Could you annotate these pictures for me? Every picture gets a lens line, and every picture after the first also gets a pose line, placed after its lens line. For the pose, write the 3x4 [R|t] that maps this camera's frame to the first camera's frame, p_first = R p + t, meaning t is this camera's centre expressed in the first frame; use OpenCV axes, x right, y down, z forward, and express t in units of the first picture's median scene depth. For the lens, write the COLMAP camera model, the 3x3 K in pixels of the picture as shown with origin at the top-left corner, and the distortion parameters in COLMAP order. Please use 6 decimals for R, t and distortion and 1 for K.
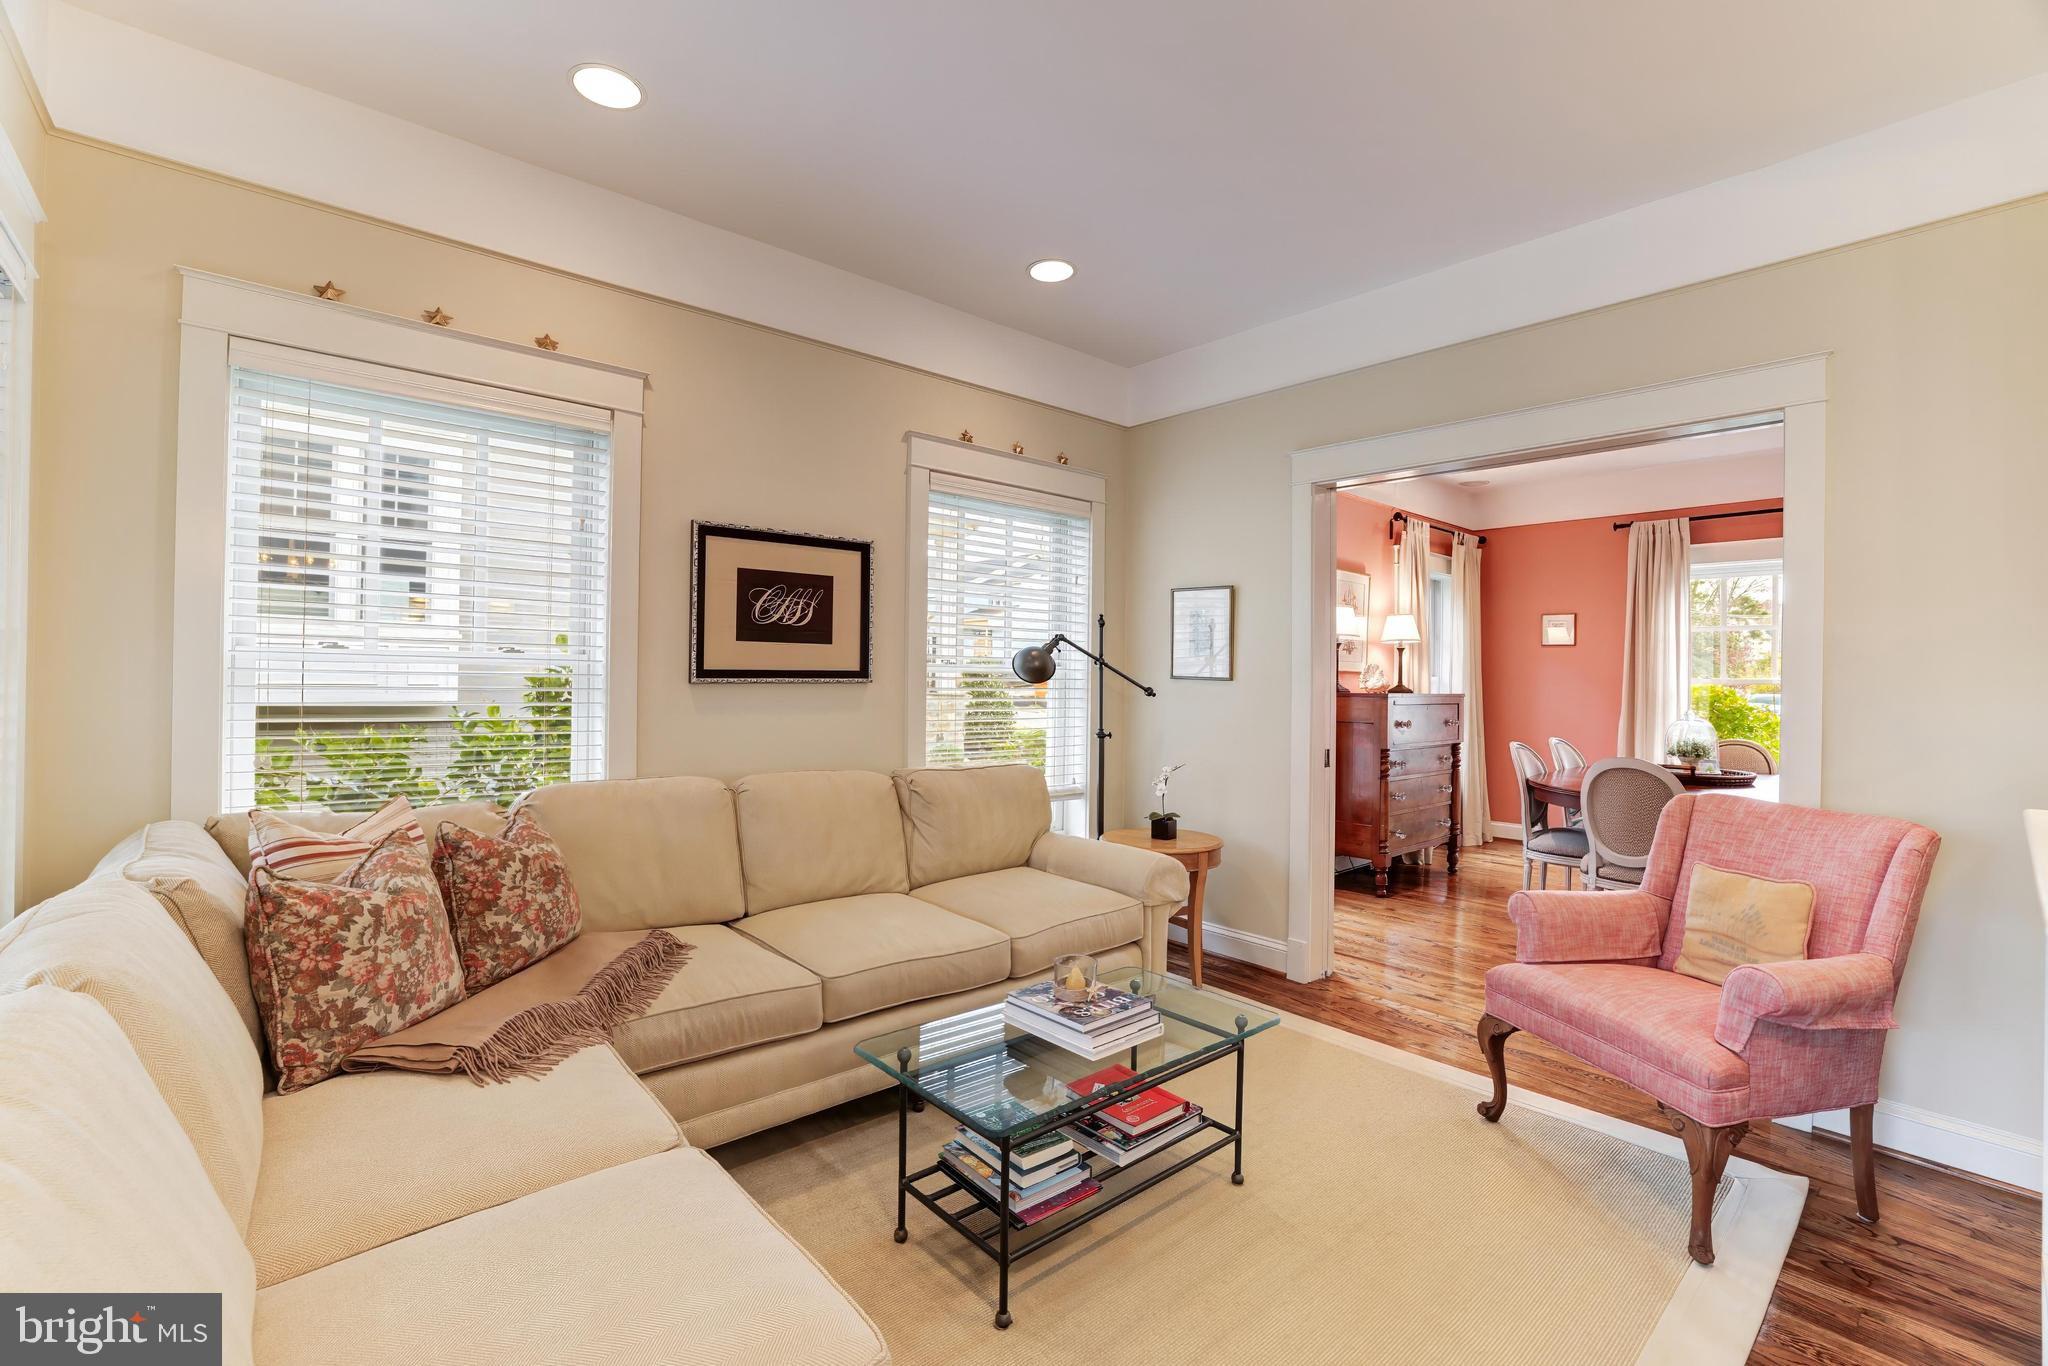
lens RADIAL K [[882.0, 0, 1020.8], [0, 882.0, 685.8], [0, 0, 1]] dist [-0.010607, 0.000743]
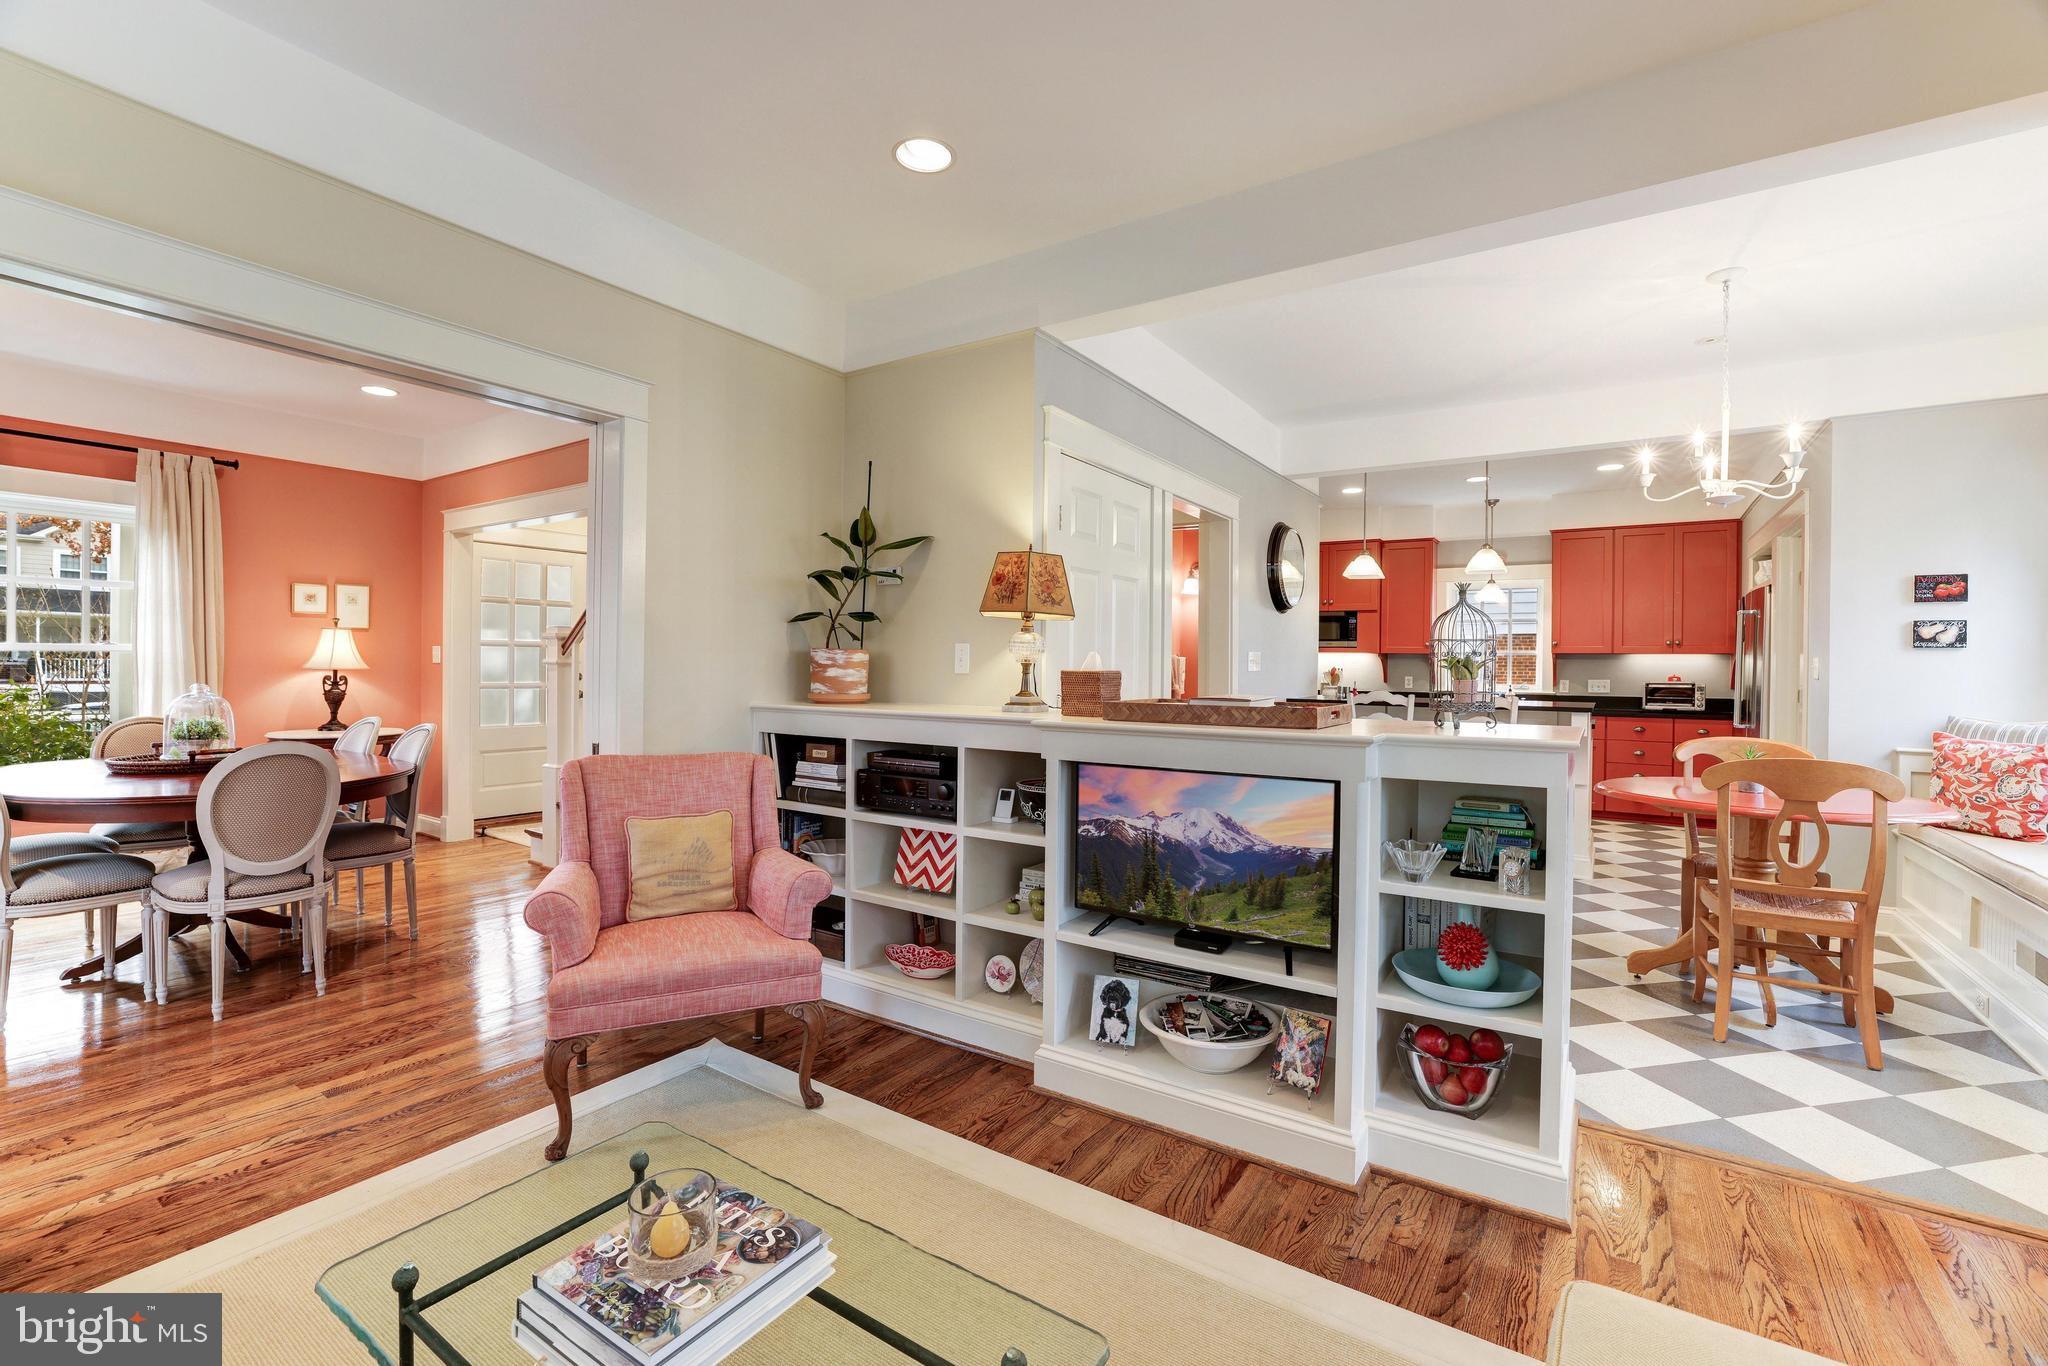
lens RADIAL K [[882.0, 0, 1016.5], [0, 882.0, 680.6], [0, 0, 1]] dist [-0.010607, 0.000743]
pose [[-0.272259, -0.021764, 0.961978, -0.309710], [-0.008430, 0.999760, 0.020233, 0.005960], [-0.962187, -0.002601, -0.272377, 0.626100]]
